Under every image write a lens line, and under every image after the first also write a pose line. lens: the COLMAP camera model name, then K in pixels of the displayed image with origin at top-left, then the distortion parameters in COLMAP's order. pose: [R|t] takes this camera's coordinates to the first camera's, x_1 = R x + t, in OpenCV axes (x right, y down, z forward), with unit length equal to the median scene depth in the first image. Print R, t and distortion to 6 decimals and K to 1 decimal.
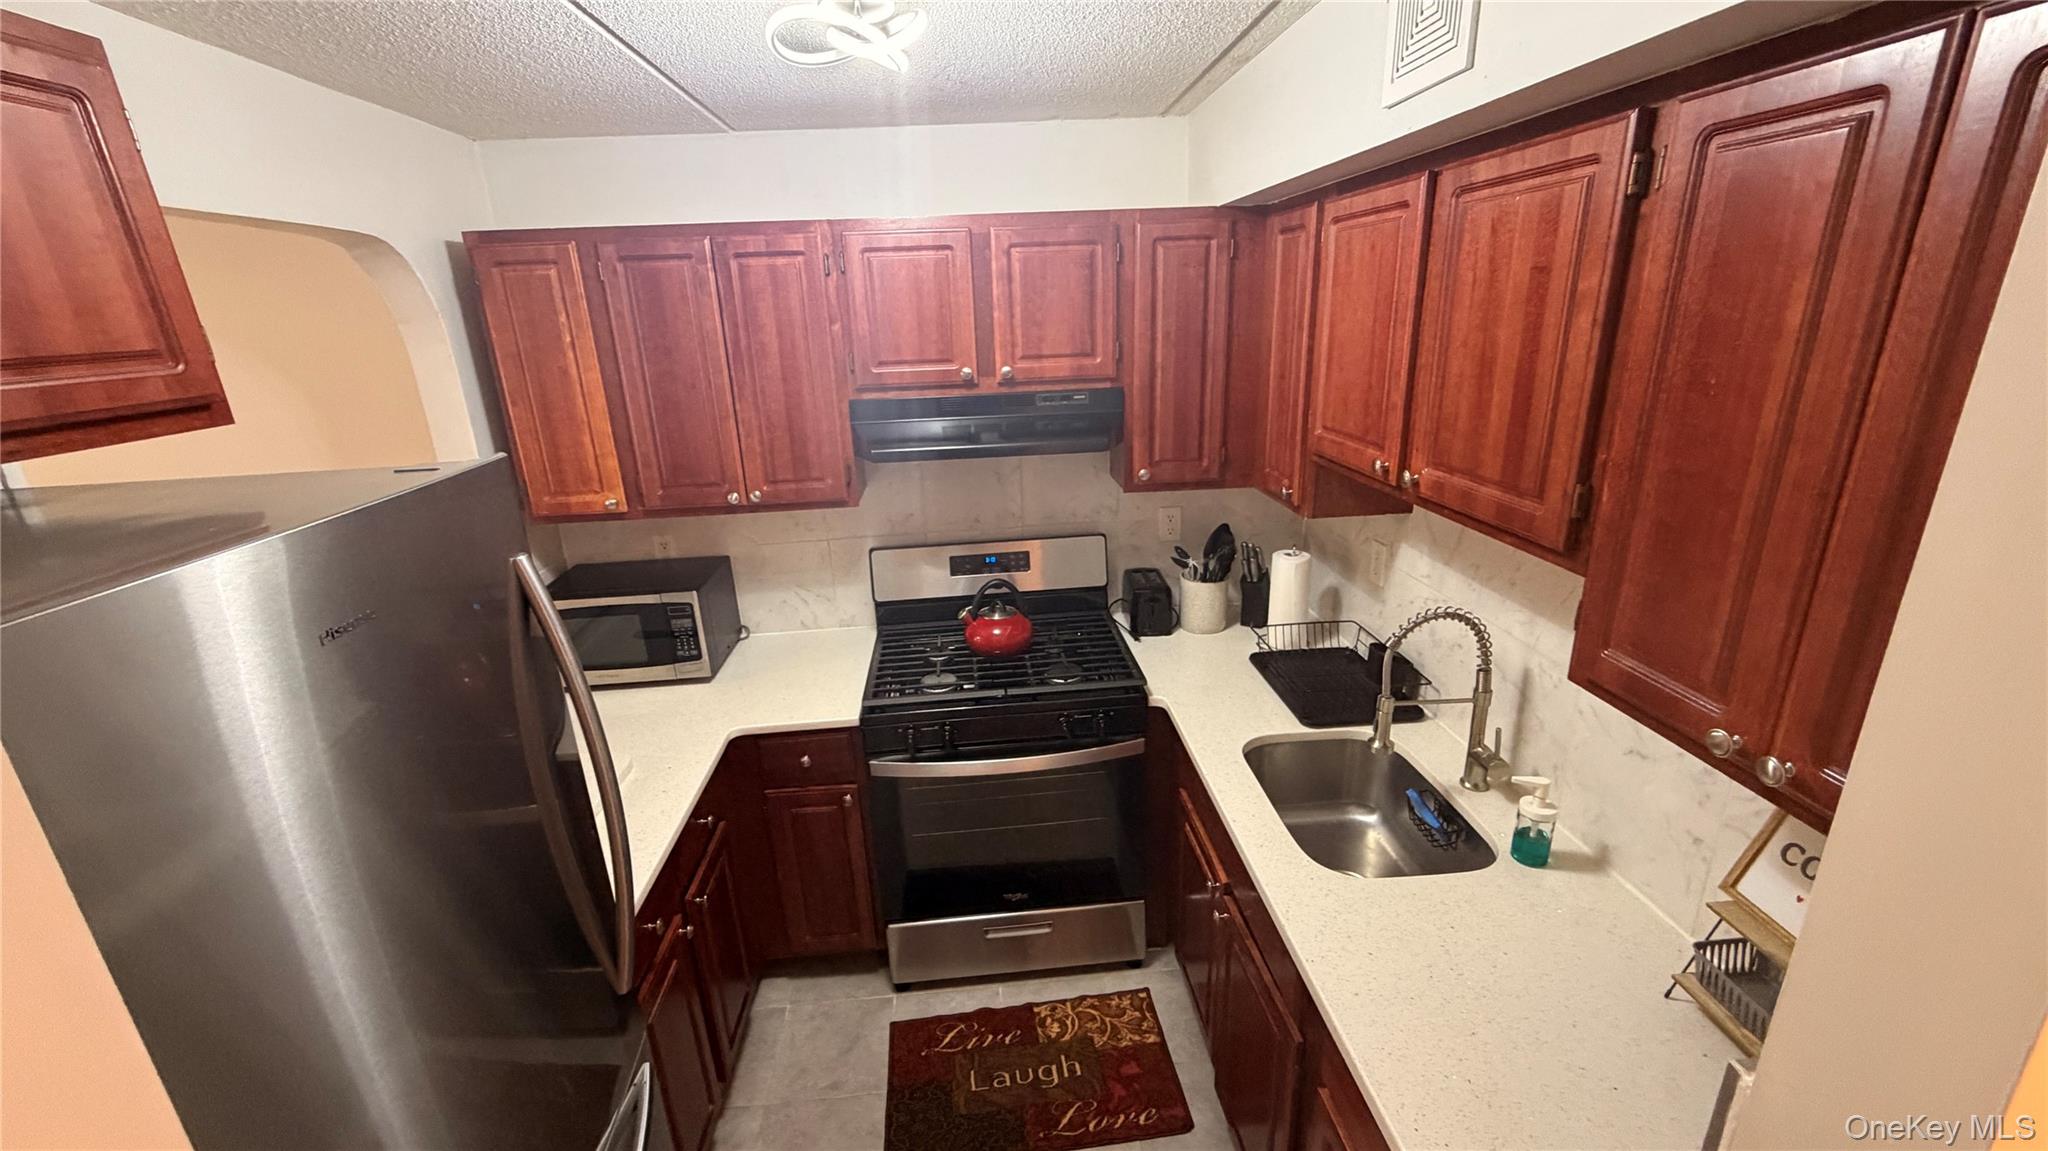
lens RADIAL K [[817.2, 0, 1024.3], [0, 817.2, 567.2], [0, 0, 1]] dist [0.002354, -0.000462]
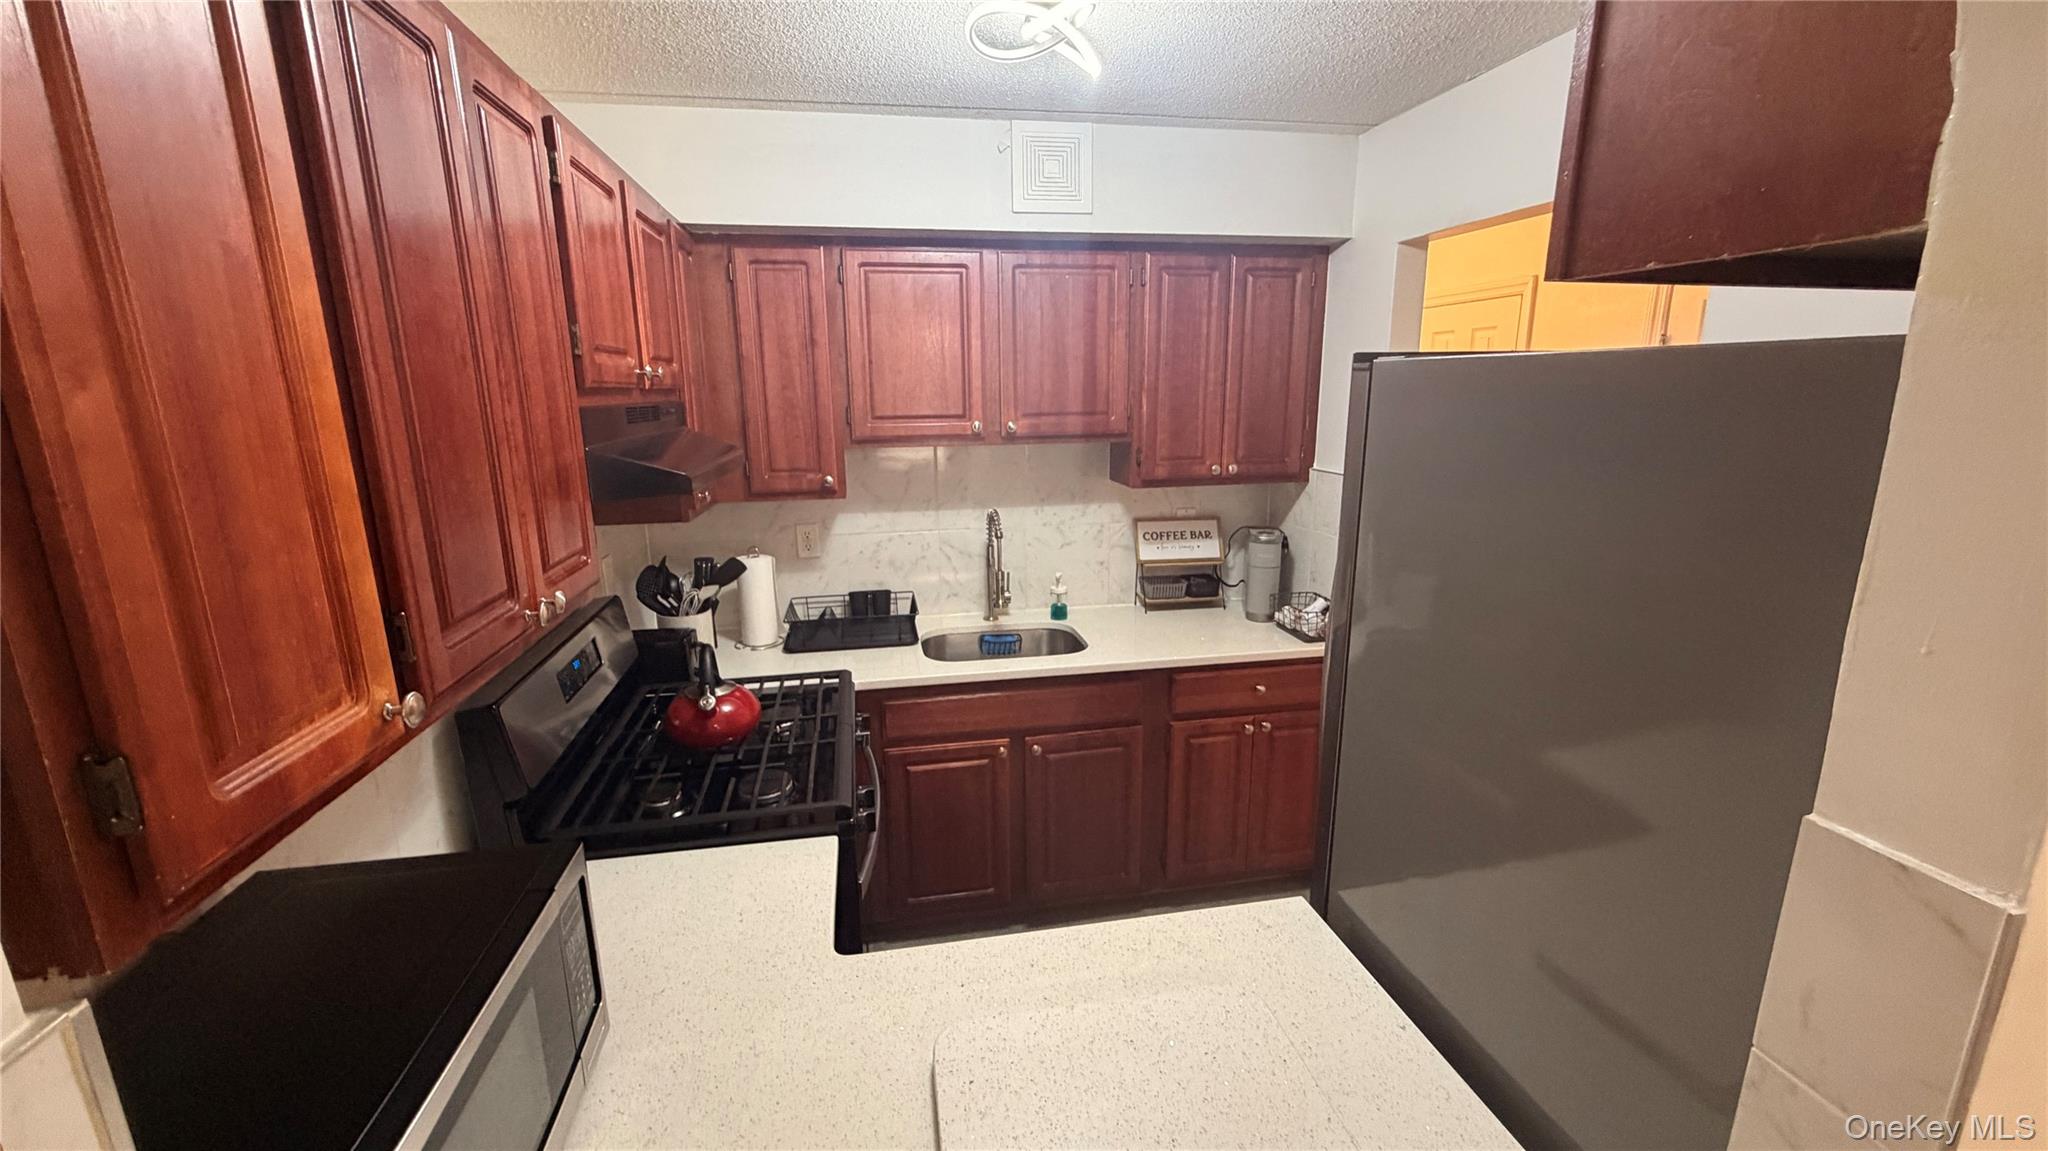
lens RADIAL K [[817.2, 0, 1021.7], [0, 817.2, 576.1], [0, 0, 1]] dist [0.002354, -0.000462]
pose [[-0.110698, -0.186636, 0.976172, -1.575501], [0.318507, 0.923742, 0.212731, -0.223176], [-0.941435, 0.334467, -0.042812, 1.452439]]
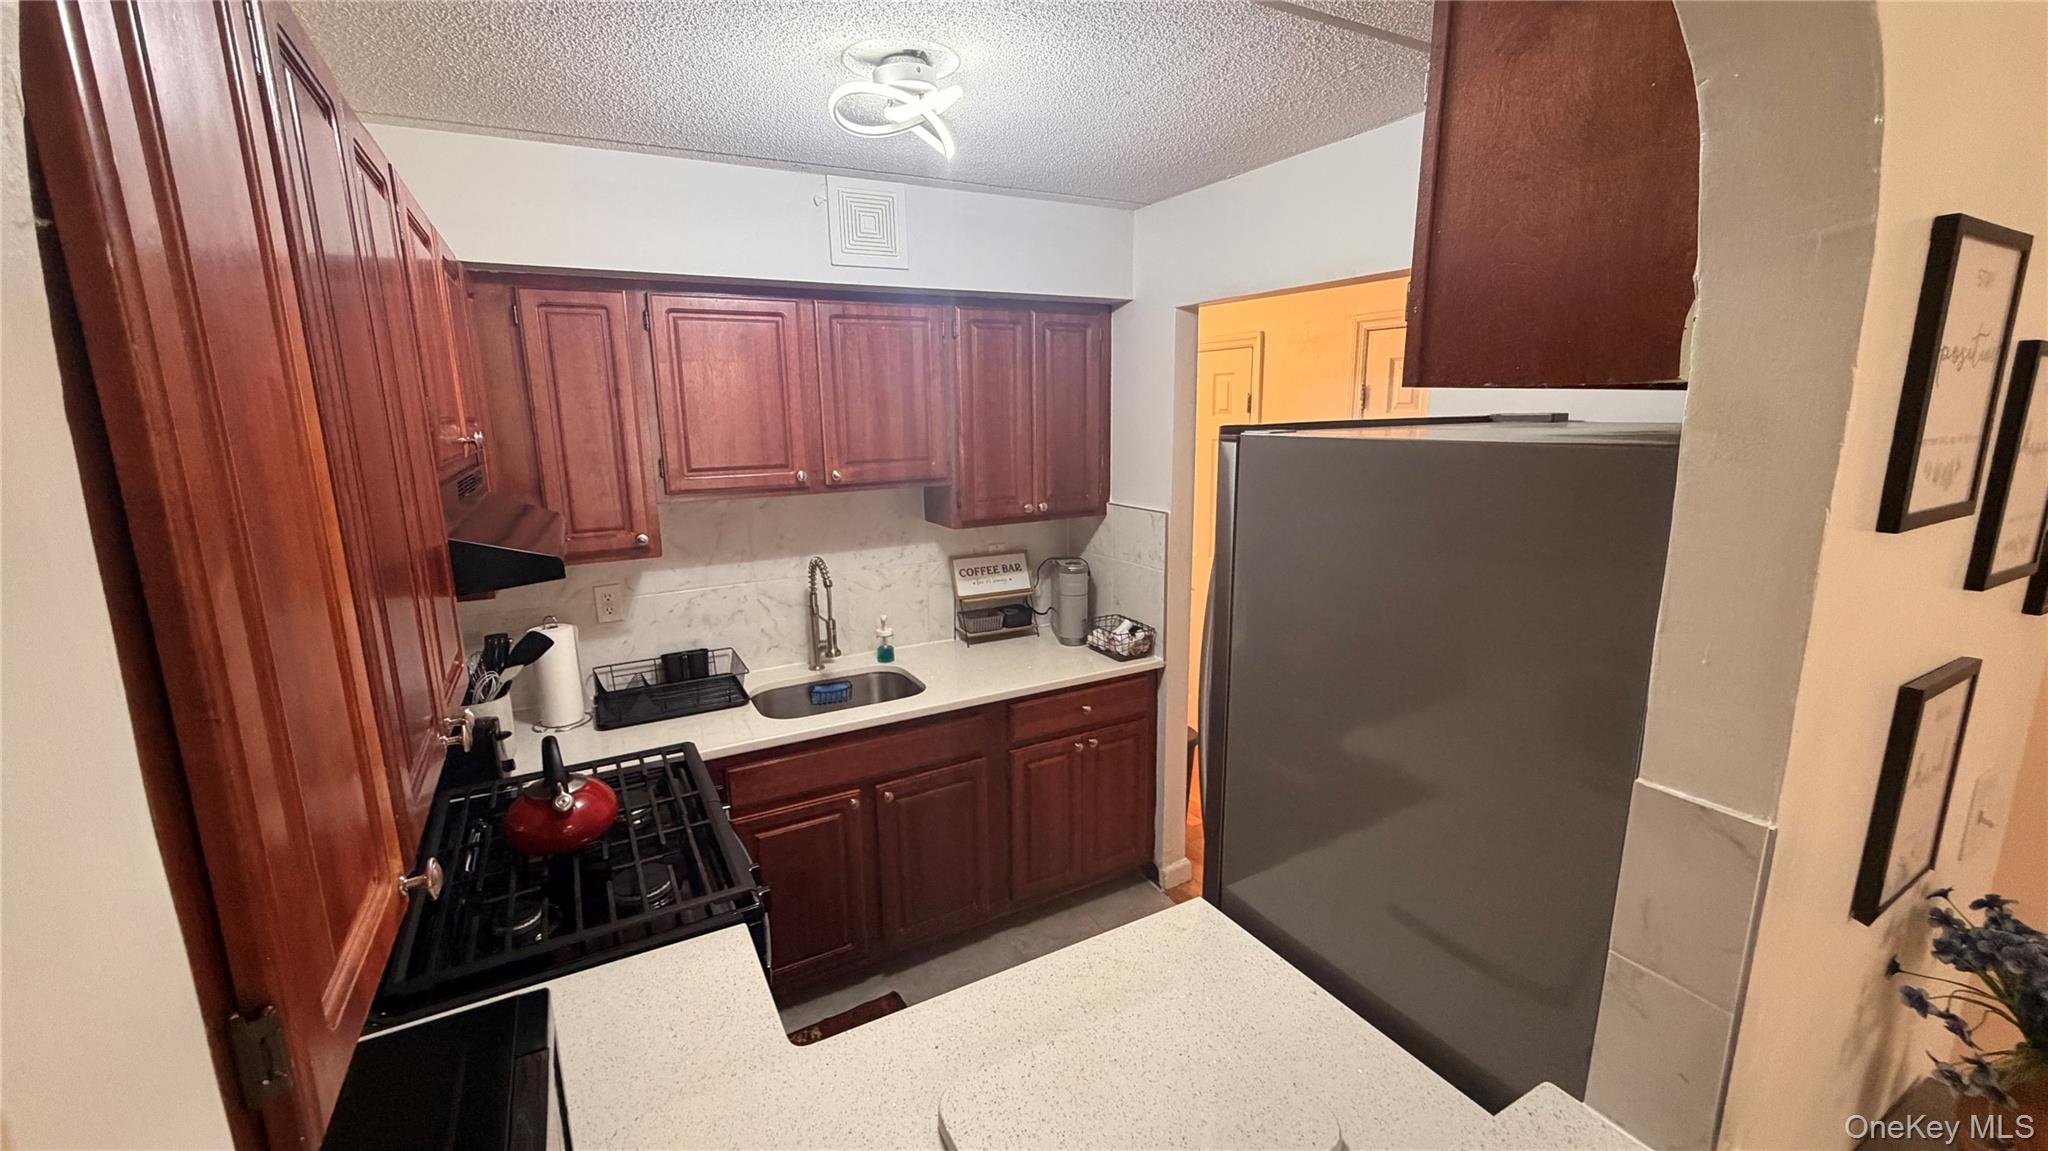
lens RADIAL K [[817.2, 0, 1017.6], [0, 817.2, 575.4], [0, 0, 1]] dist [0.002354, -0.000462]
pose [[-0.414276, -0.142510, 0.898925, -1.559852], [0.307728, 0.907568, 0.285699, -0.364171], [-0.856551, 0.394983, -0.332129, 1.662645]]
